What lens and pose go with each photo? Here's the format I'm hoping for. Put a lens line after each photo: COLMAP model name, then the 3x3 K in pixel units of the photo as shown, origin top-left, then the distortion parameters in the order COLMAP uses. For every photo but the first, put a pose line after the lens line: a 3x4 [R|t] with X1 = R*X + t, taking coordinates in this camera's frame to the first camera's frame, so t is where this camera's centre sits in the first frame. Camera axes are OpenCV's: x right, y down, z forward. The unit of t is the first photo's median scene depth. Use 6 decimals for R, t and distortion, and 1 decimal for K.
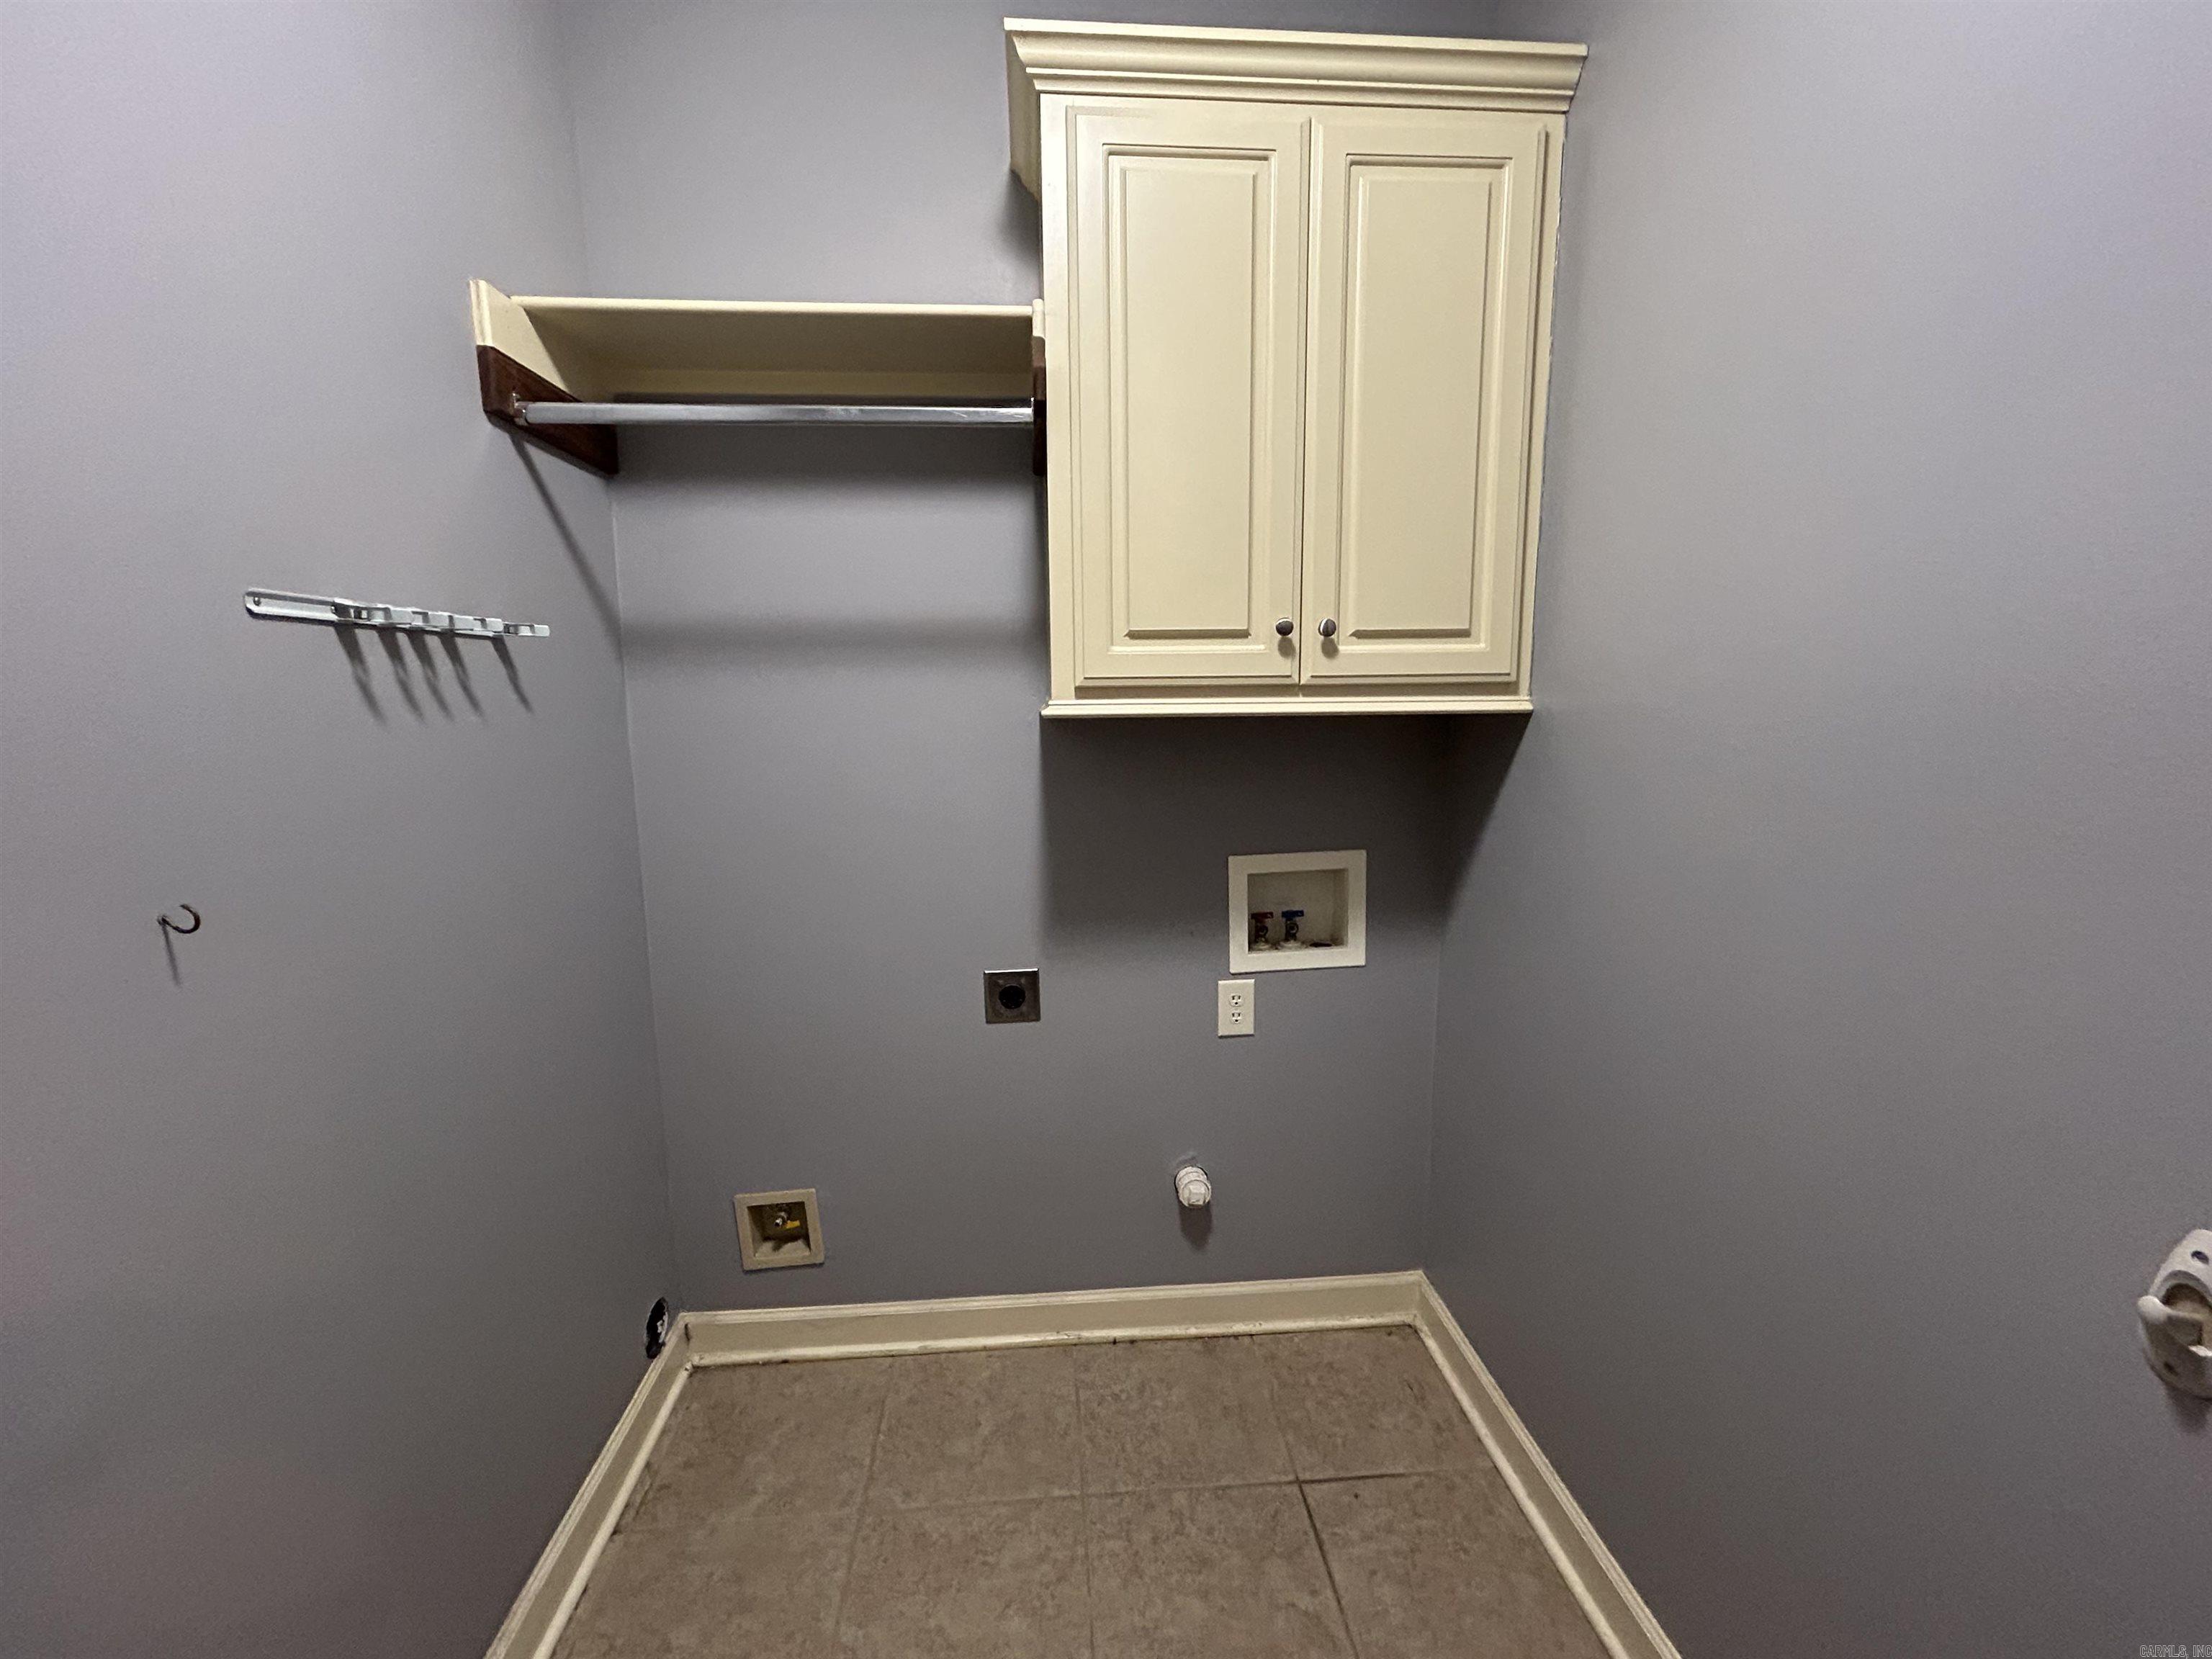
lens RADIAL K [[900.0, 0, 1104.2], [0, 900.0, 827.3], [0, 0, 1]] dist [-0.000990, 0.001214]
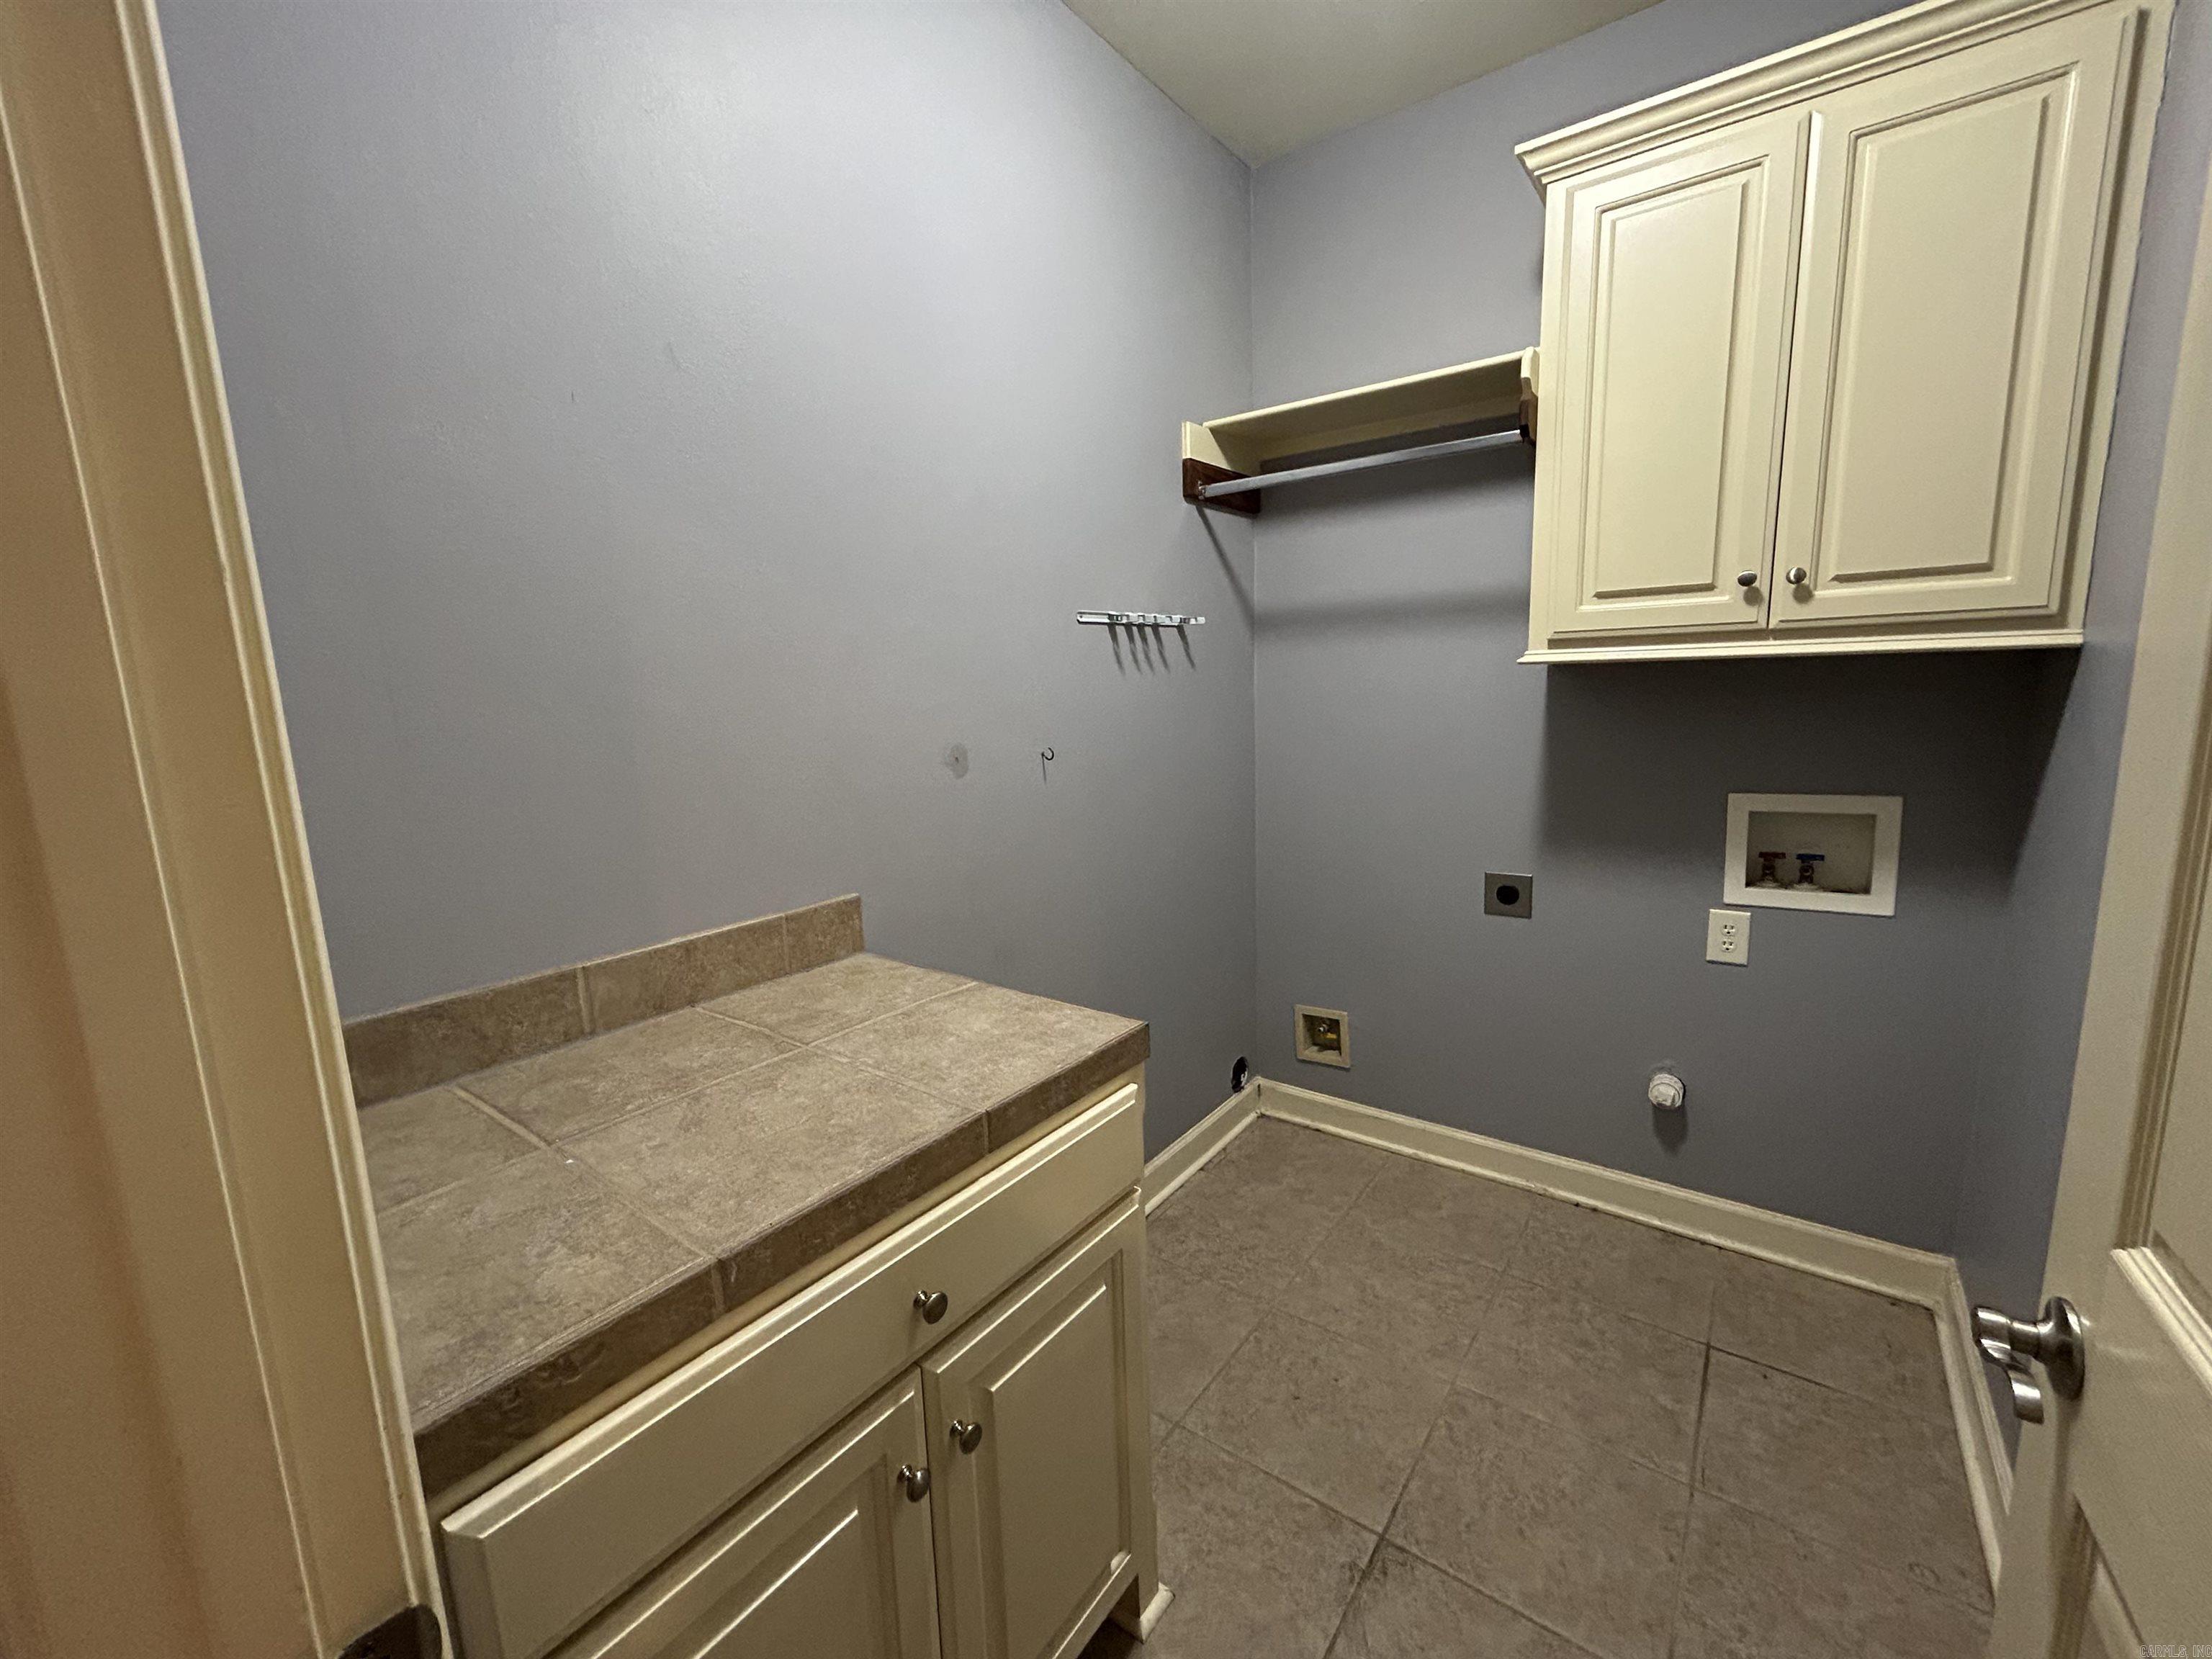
lens RADIAL K [[900.0, 0, 1104.2], [0, 900.0, 827.3], [0, 0, 1]] dist [-0.000990, 0.001214]
pose [[0.751617, 0.092353, -0.653102, 0.347233], [-0.071416, 0.995723, 0.058614, 0.077323], [0.655722, 0.002586, 0.754998, -0.368815]]
